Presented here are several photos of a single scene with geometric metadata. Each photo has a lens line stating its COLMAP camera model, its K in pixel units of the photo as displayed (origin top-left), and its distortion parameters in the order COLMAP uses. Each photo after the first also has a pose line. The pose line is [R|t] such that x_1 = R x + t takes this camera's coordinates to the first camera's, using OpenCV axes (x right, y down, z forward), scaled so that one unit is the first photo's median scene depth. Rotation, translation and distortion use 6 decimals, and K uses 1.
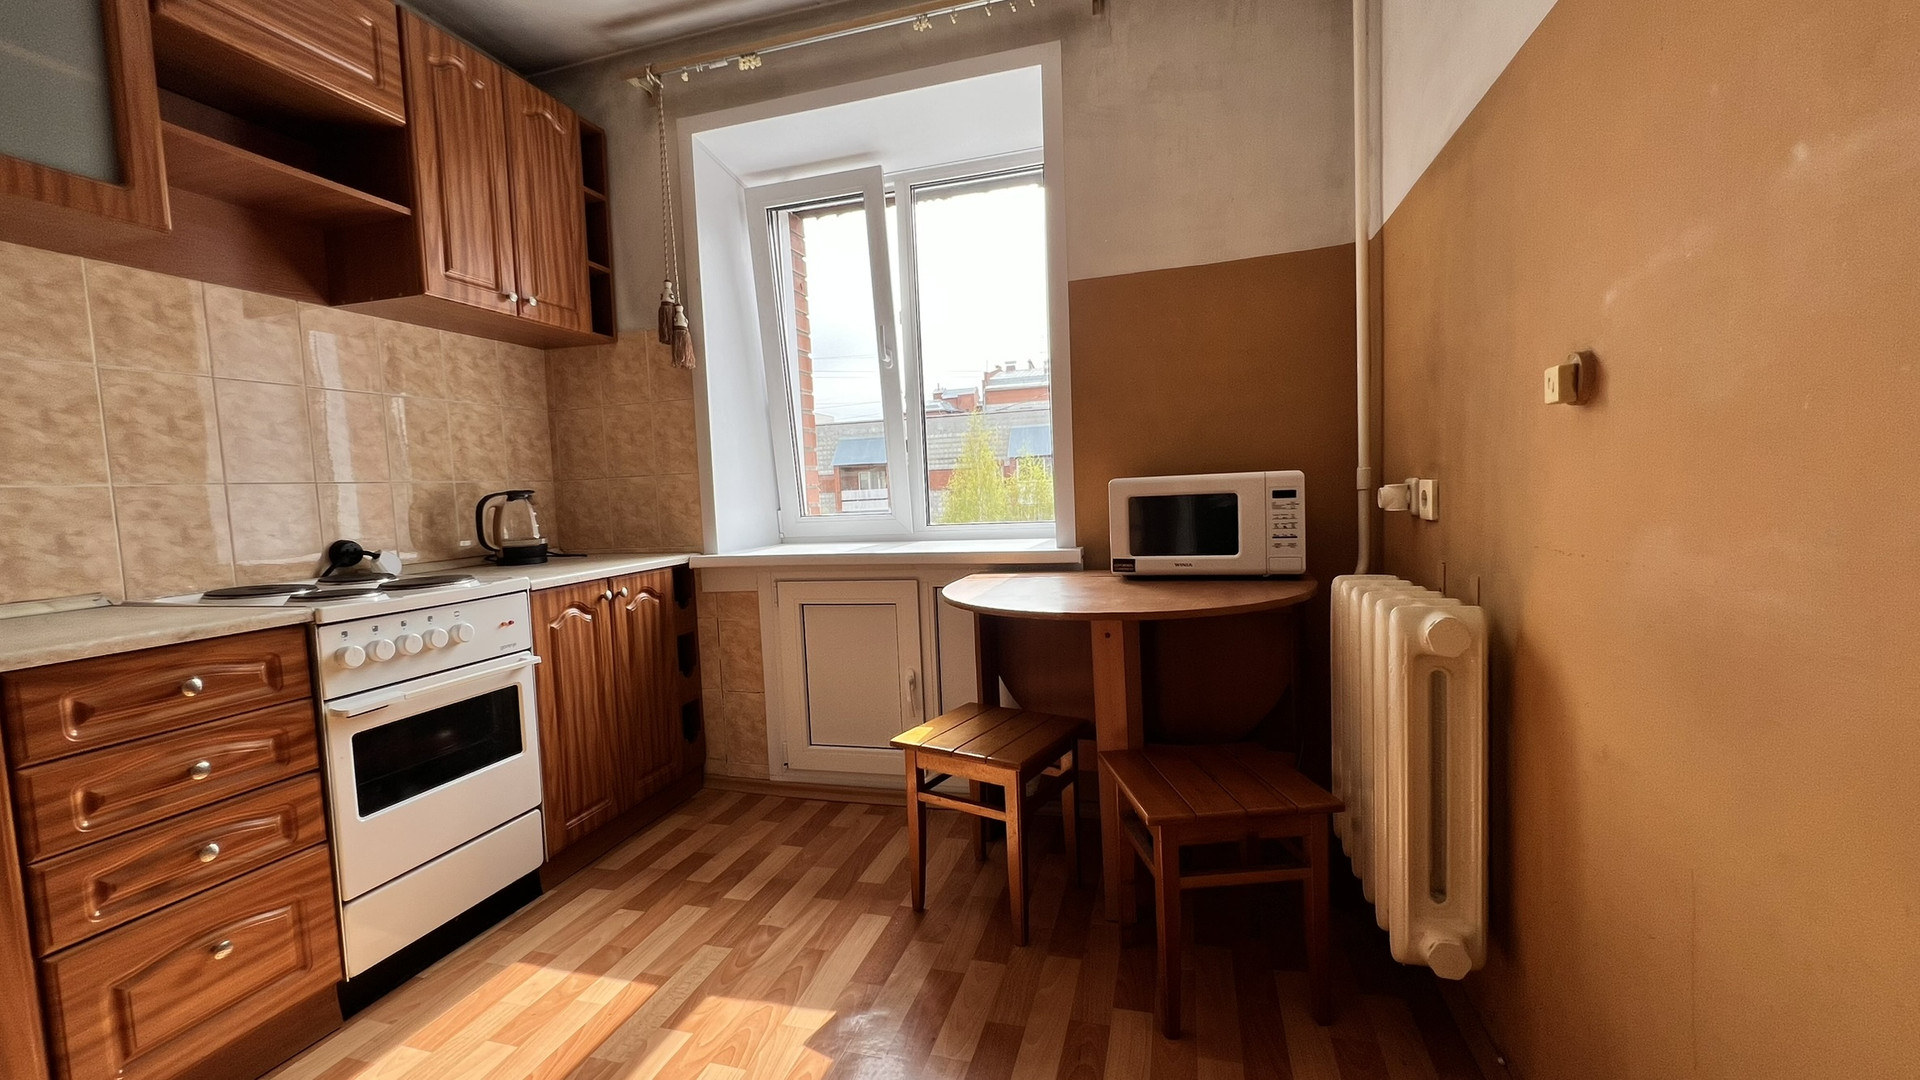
lens RADIAL K [[769.9, 0, 955.0], [0, 769.9, 541.9], [0, 0, 1]] dist [-0.001902, 0.000513]
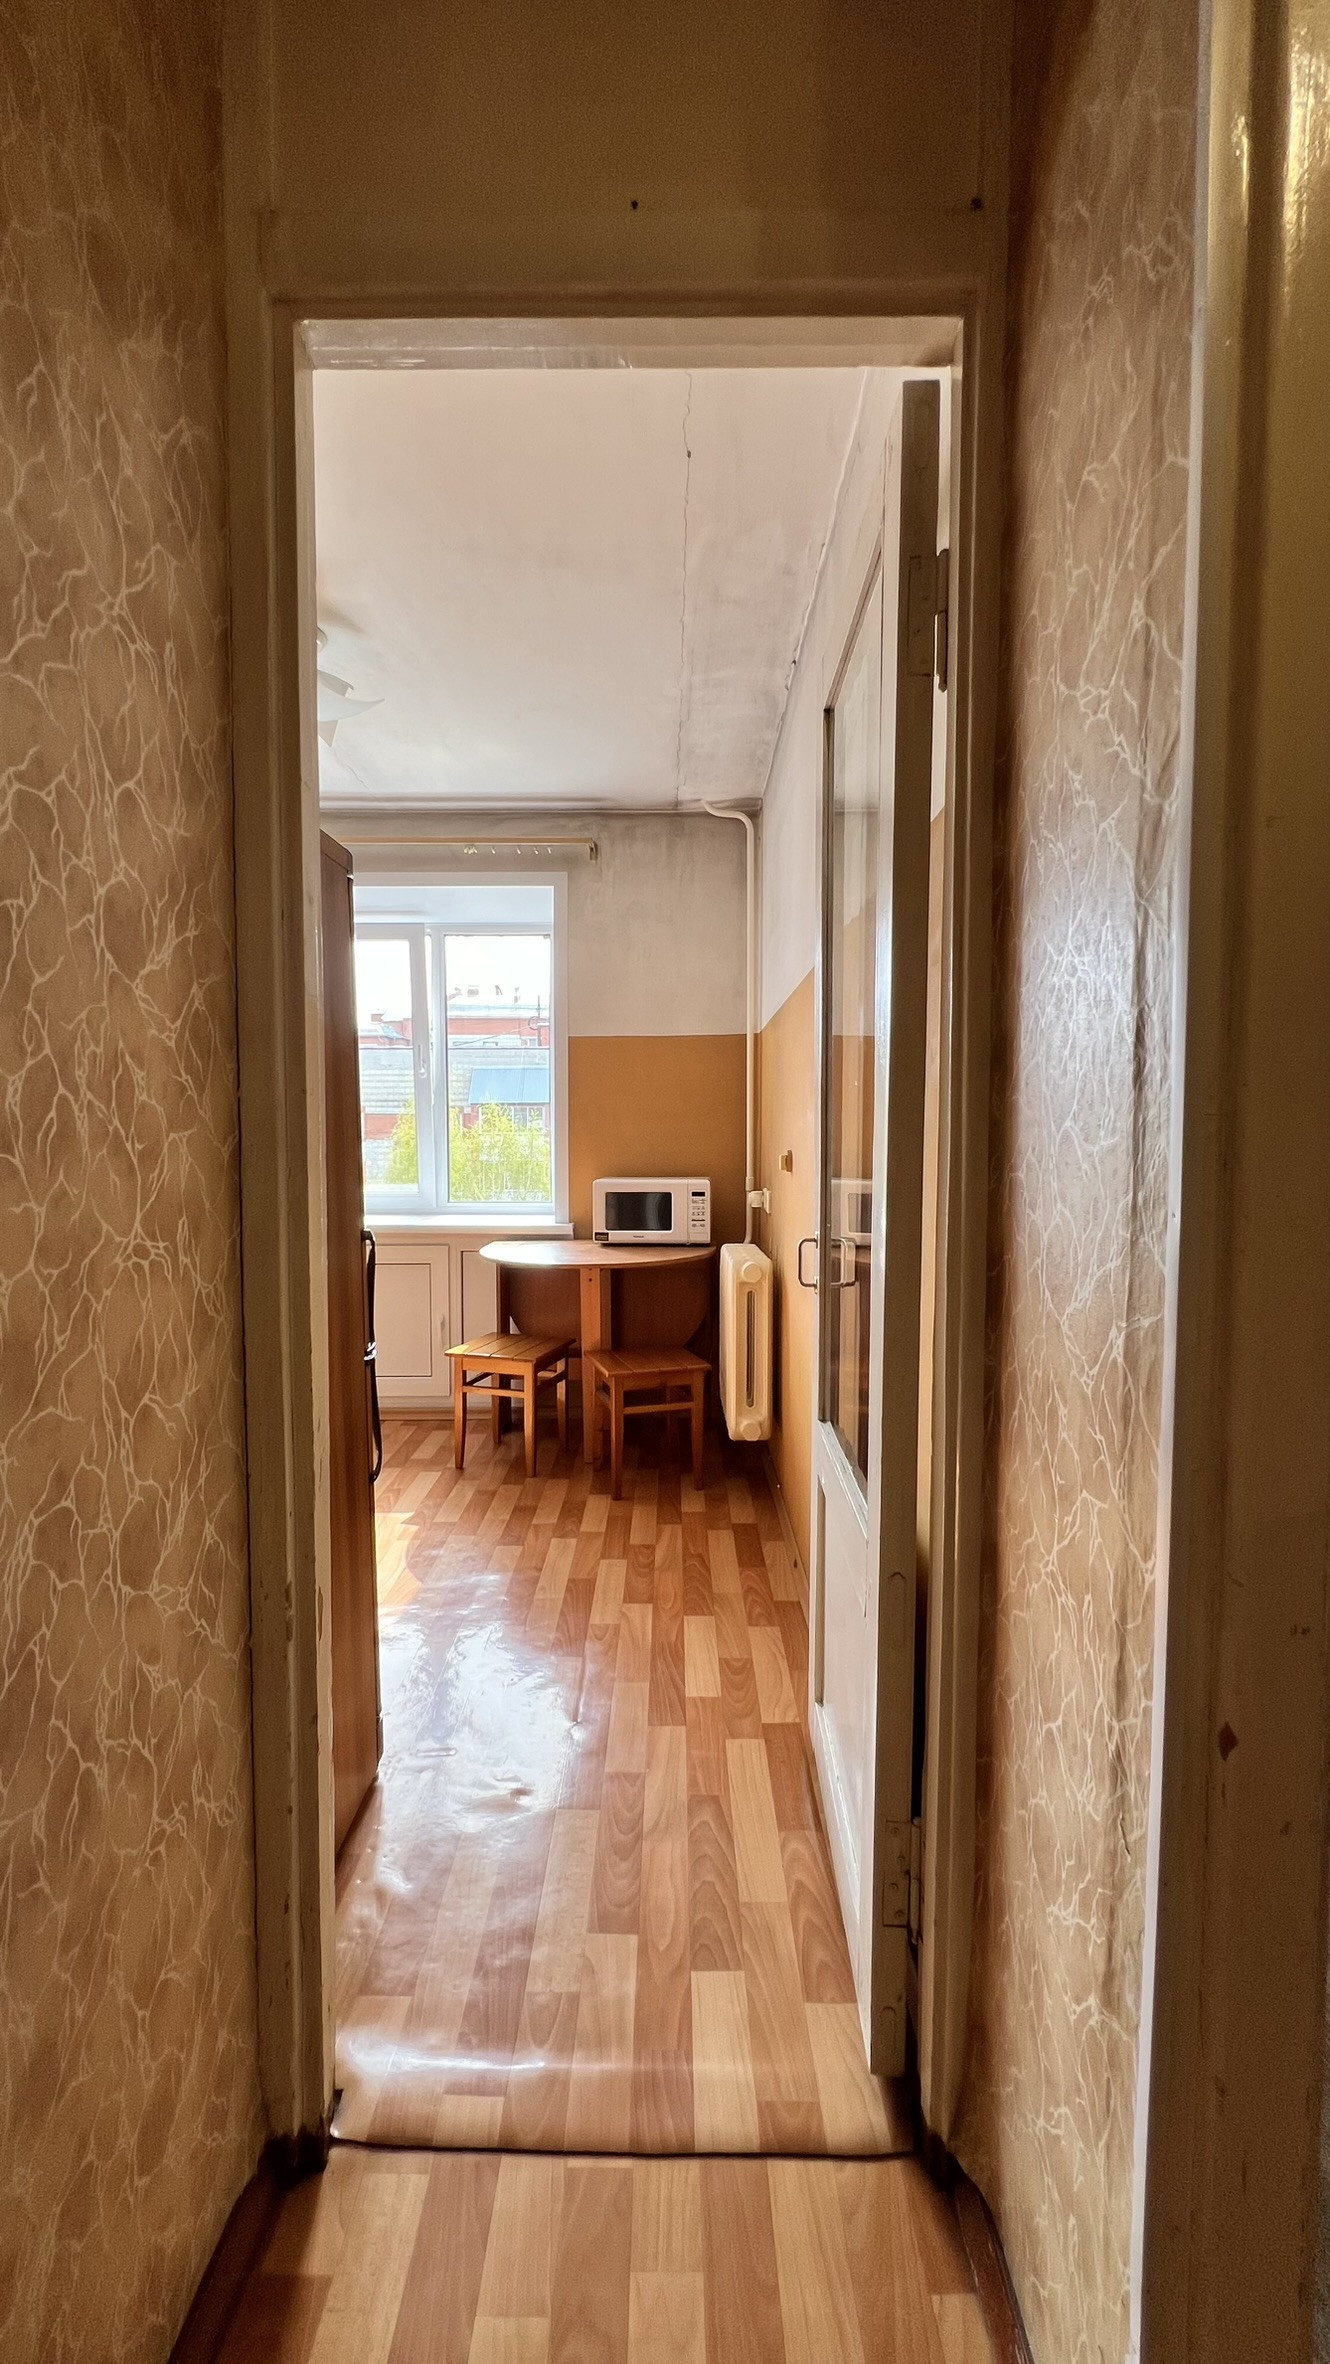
lens RADIAL K [[948.0, 0, 665.0], [0, 948.0, 1182.0], [0, 0, 1]] dist [-0.001902, 0.000513]
pose [[0.960836, 0.029582, 0.275533, -0.193319], [-0.022315, 0.999316, -0.029475, -0.026735], [-0.276216, 0.022172, 0.960840, -0.904571]]
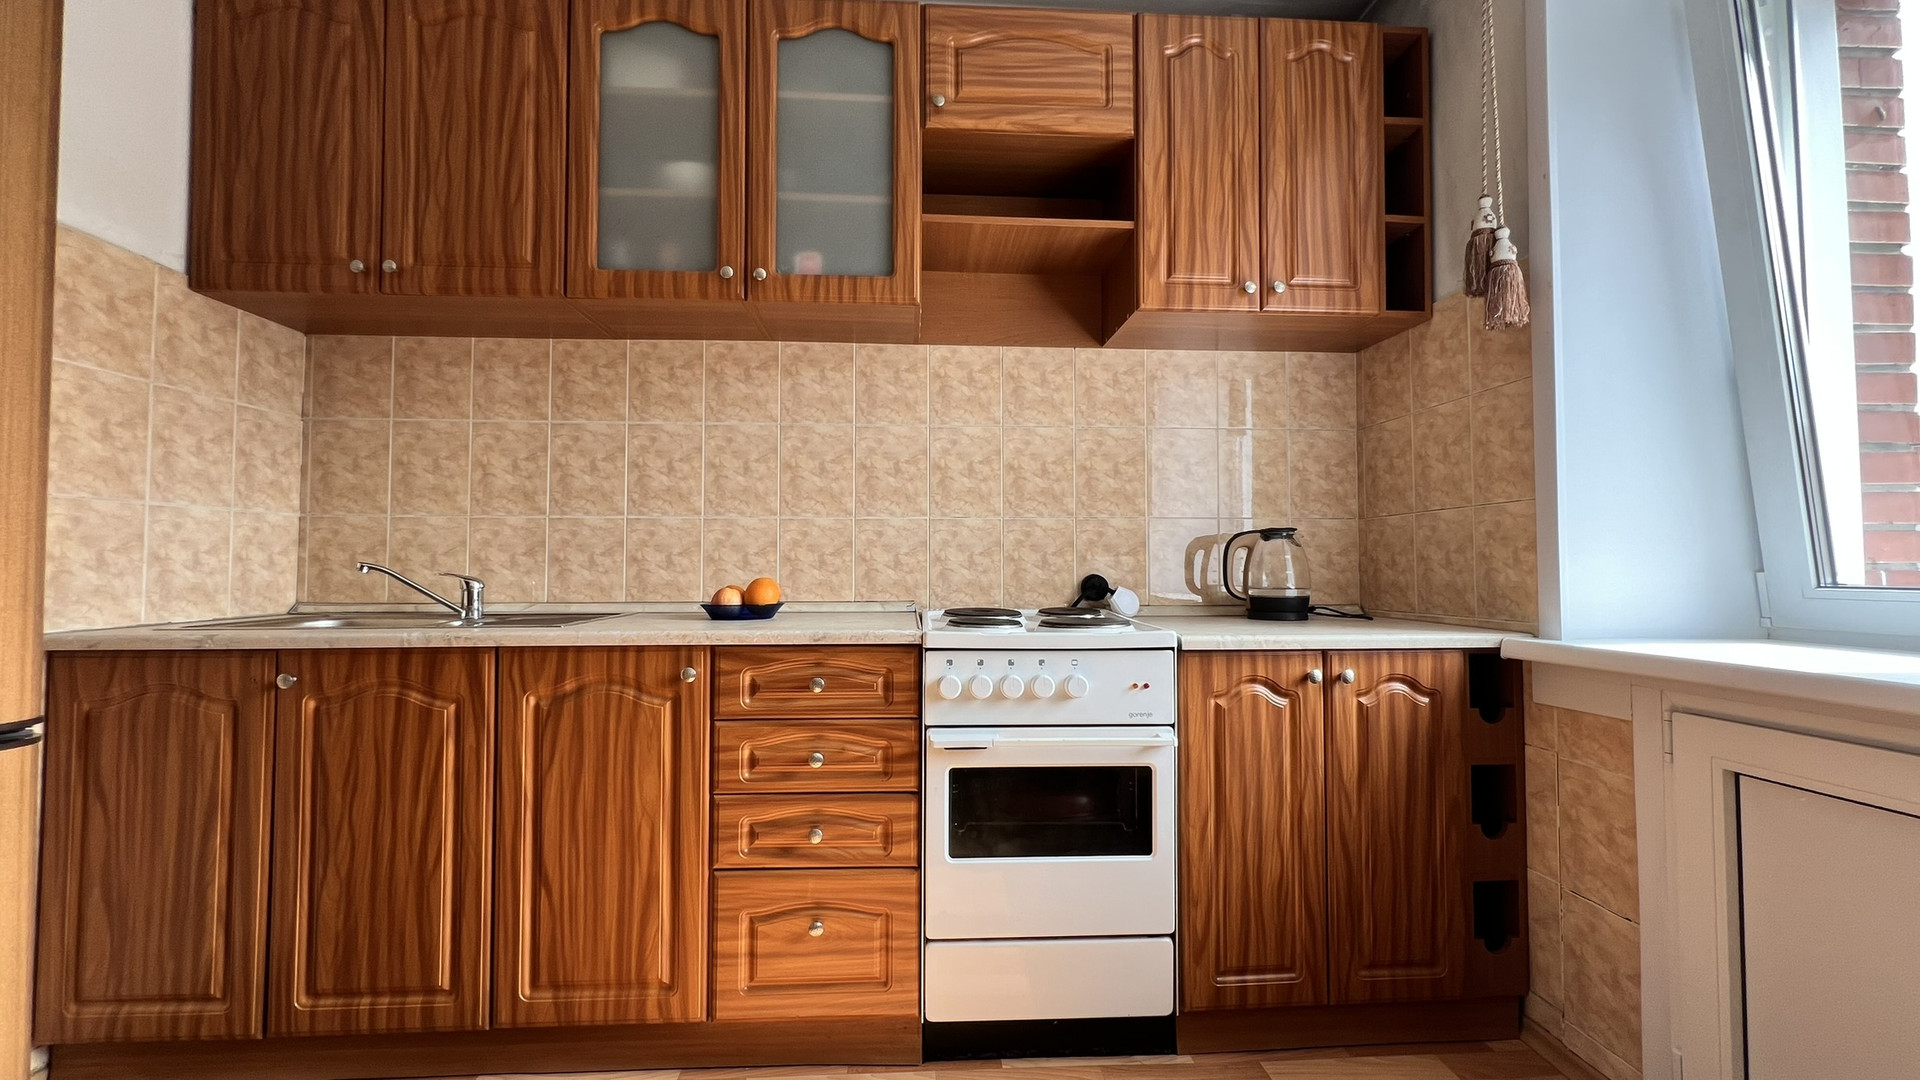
lens RADIAL K [[769.9, 0, 955.0], [0, 769.9, 541.9], [0, 0, 1]] dist [-0.001902, 0.000513]
pose [[0.338467, 0.011168, -0.940912, 0.104927], [-0.082472, 0.996434, -0.017840, -0.013430], [0.937357, 0.083637, 0.338181, 0.549504]]
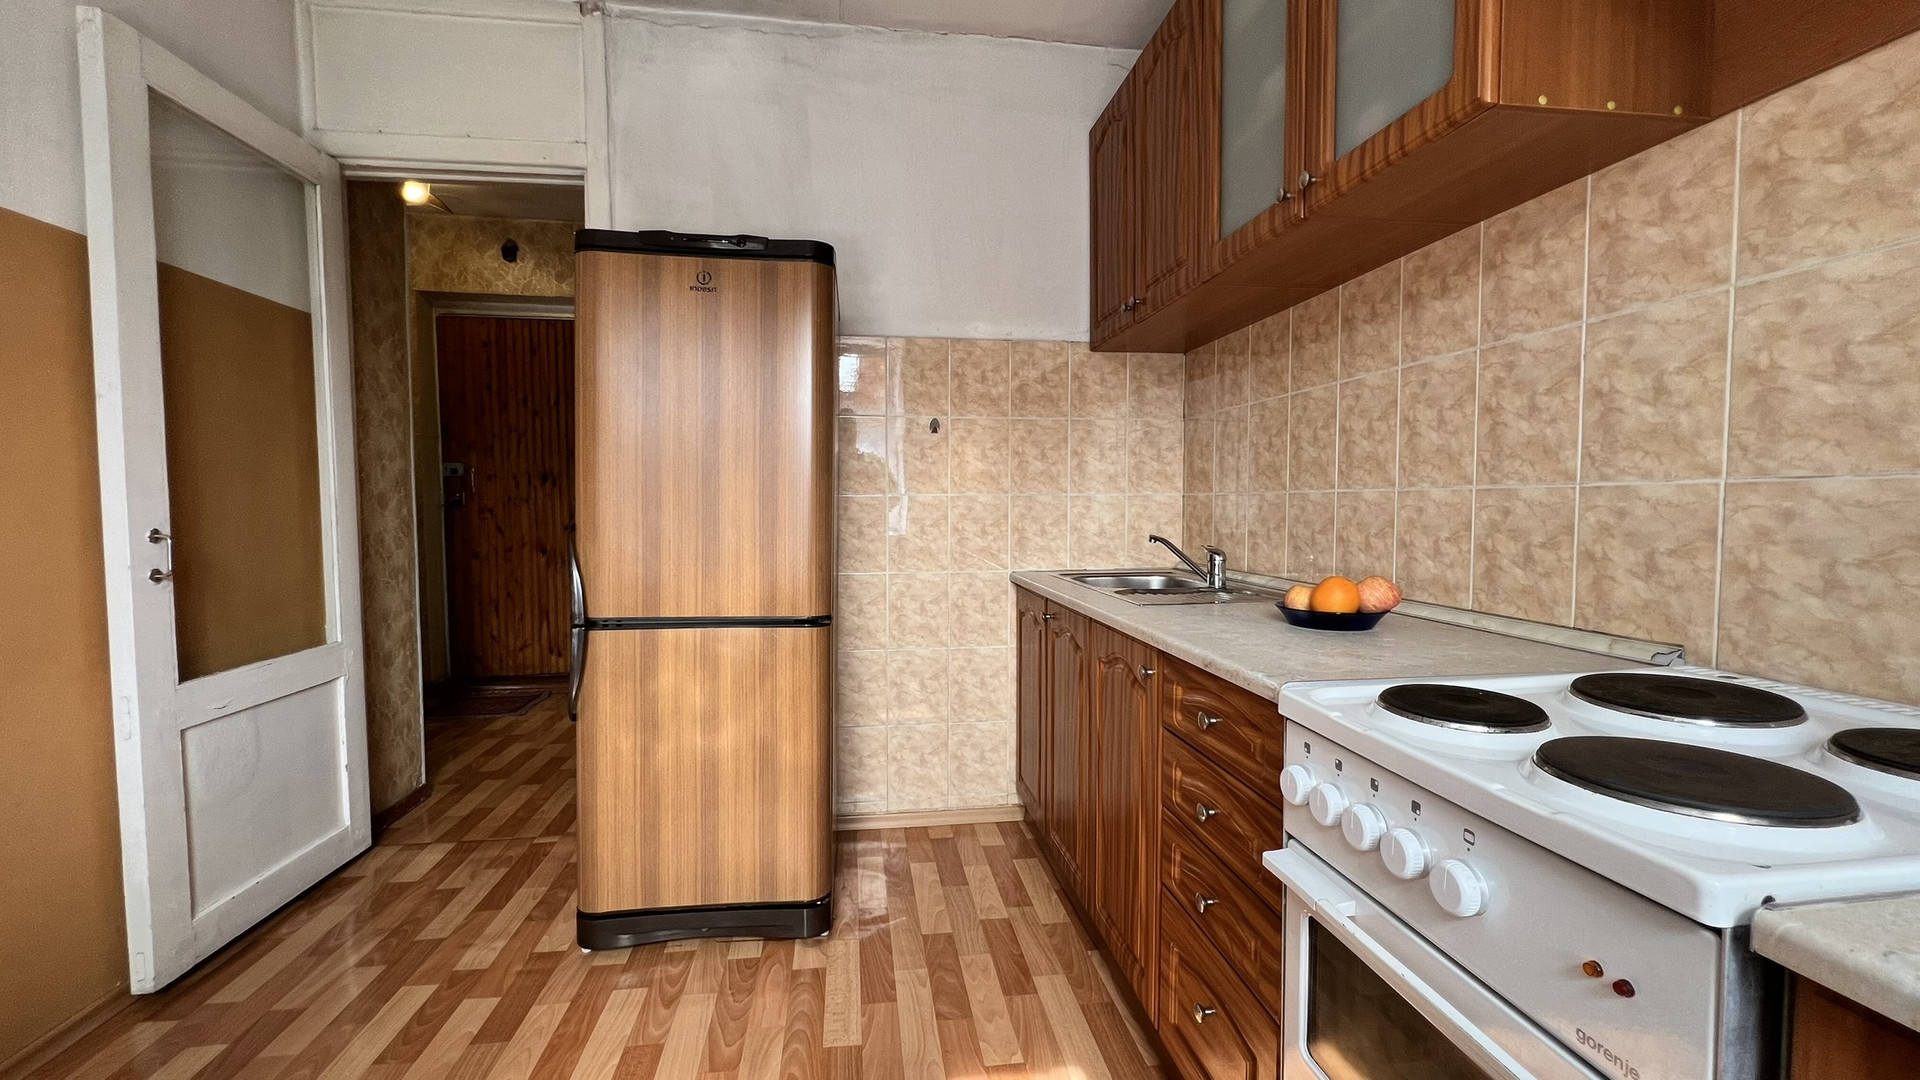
lens RADIAL K [[769.9, 0, 955.0], [0, 769.9, 541.9], [0, 0, 1]] dist [-0.001902, 0.000513]
pose [[-0.910213, 0.064761, -0.409046, -0.255452], [0.010280, 0.990927, 0.134011, -0.101992], [0.414013, 0.117773, -0.902620, 1.169098]]
